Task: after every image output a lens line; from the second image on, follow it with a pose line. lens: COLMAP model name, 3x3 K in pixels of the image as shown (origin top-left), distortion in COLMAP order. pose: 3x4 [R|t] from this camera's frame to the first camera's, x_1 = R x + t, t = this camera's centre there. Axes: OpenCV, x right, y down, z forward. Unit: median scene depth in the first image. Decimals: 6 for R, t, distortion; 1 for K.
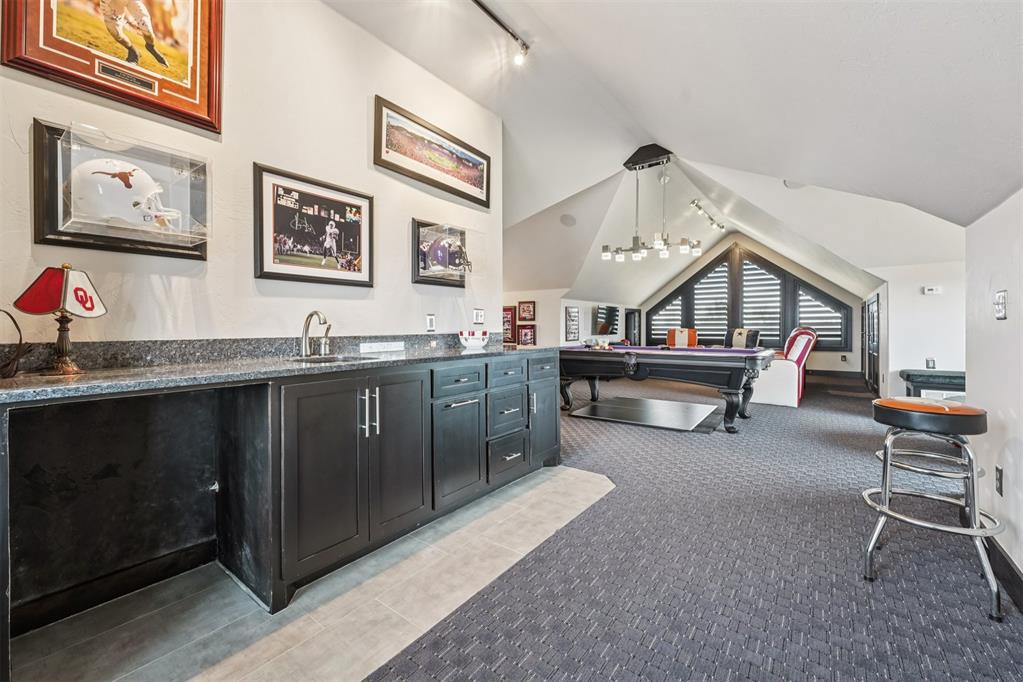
lens RADIAL K [[411.3, 0, 515.0], [0, 411.3, 330.7], [0, 0, 1]] dist [-0.000391, -0.000046]
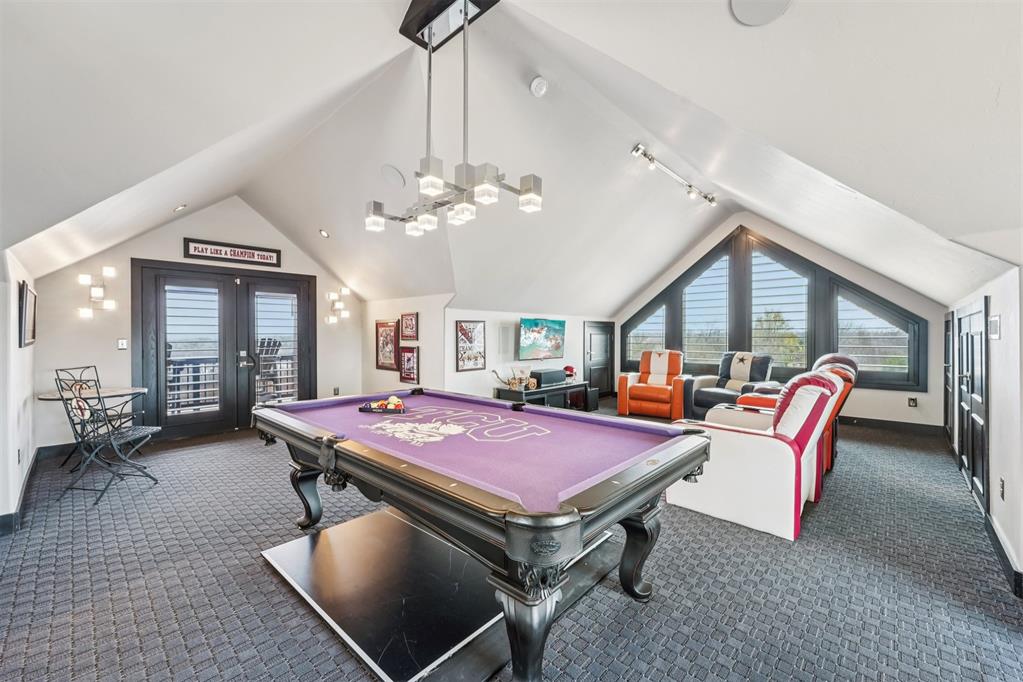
lens RADIAL K [[411.3, 0, 506.2], [0, 411.3, 340.1], [0, 0, 1]] dist [-0.000391, -0.000046]
pose [[0.993473, 0.004783, -0.113968, 0.259820], [-0.004599, 0.999988, 0.001872, -0.025497], [0.113975, -0.001335, 0.993483, 0.313360]]
